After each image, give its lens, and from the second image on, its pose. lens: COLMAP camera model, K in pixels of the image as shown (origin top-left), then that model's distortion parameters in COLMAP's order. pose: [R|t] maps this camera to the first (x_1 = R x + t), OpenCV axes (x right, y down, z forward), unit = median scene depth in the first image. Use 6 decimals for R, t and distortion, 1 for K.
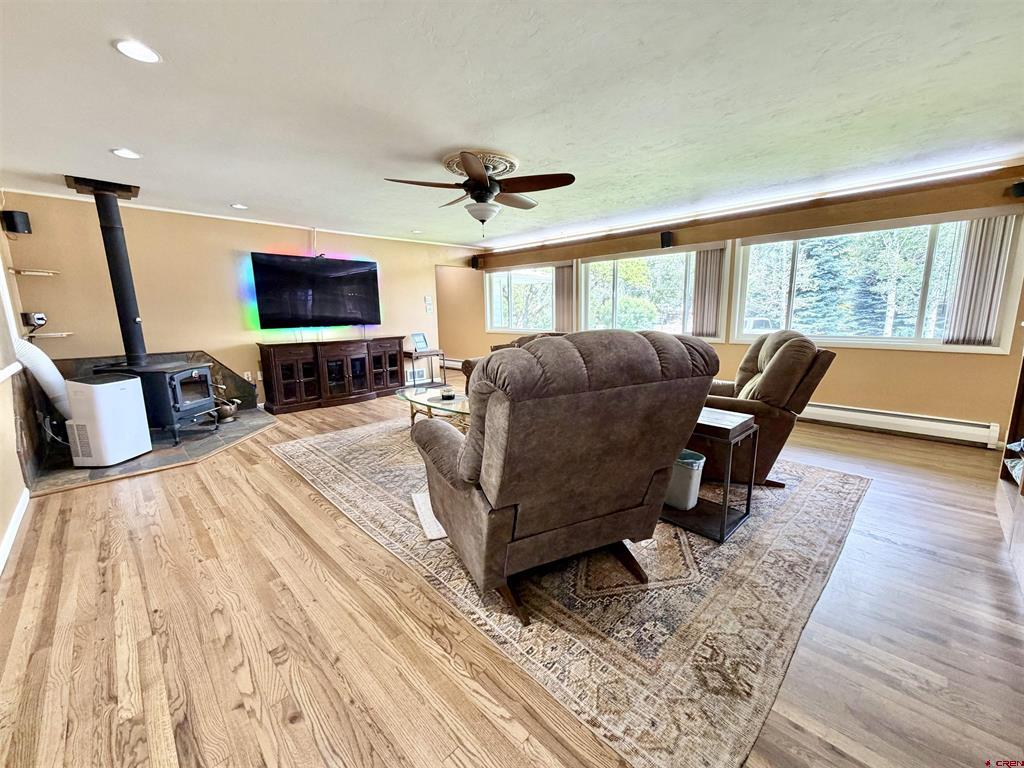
lens RADIAL K [[411.7, 0, 514.5], [0, 411.7, 381.5], [0, 0, 1]] dist [0.001449, 0.000975]
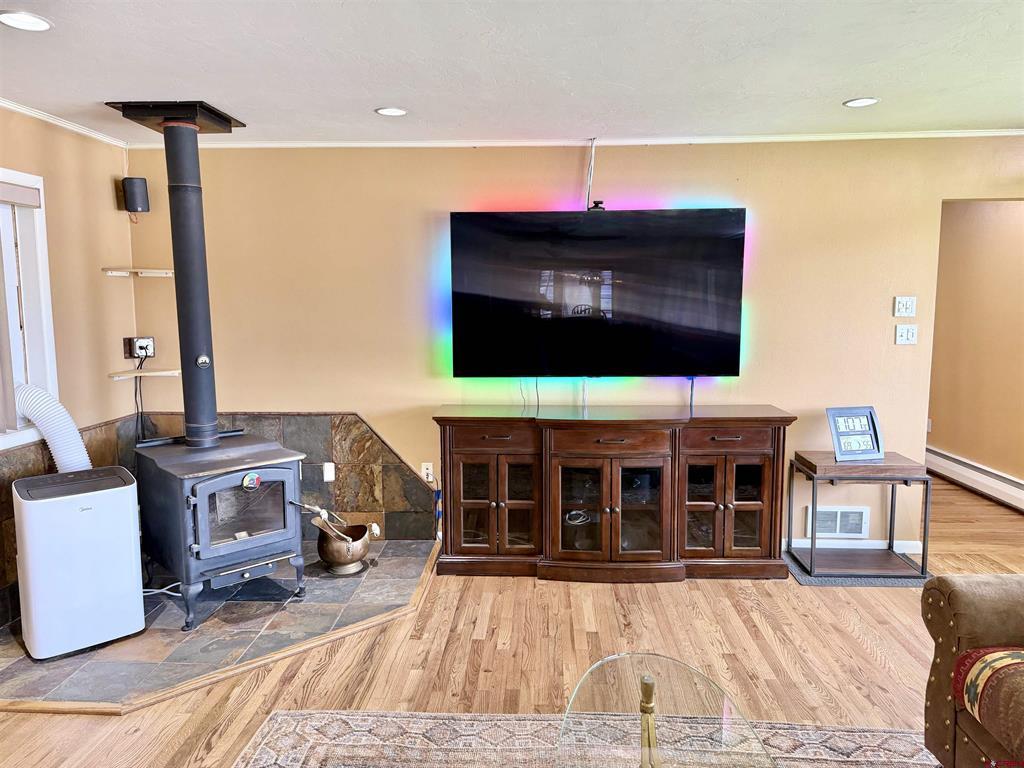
lens RADIAL K [[717.4, 0, 512.0], [0, 717.4, 384.0], [0, 0, 1]] dist [0.077909, -0.109701]
pose [[0.676161, 0.096594, -0.730394, 0.014913], [-0.130225, 0.991428, 0.010560, -0.138322], [0.725153, 0.087975, 0.682944, 0.508357]]
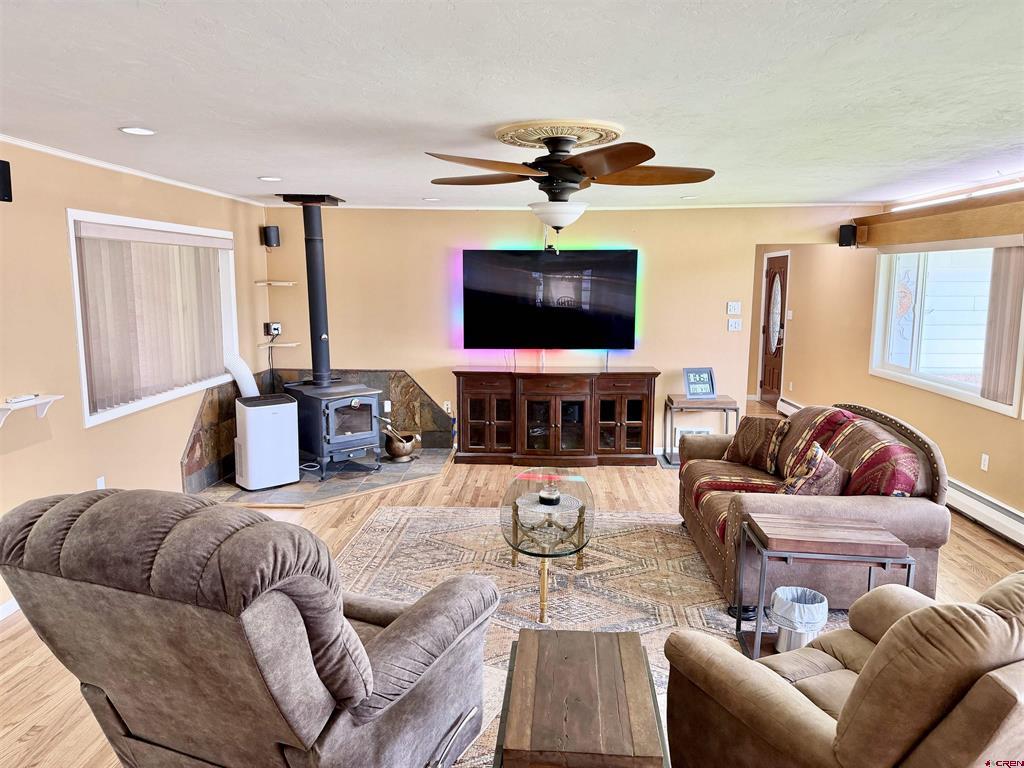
lens RADIAL K [[711.7, 0, 512.0], [0, 711.7, 384.0], [0, 0, 1]] dist [0.095908, -0.000072]
pose [[0.676172, 0.120707, -0.726789, 0.418896], [-0.138119, 0.989765, 0.035883, -0.123556], [0.723682, 0.076121, 0.685923, 0.165365]]
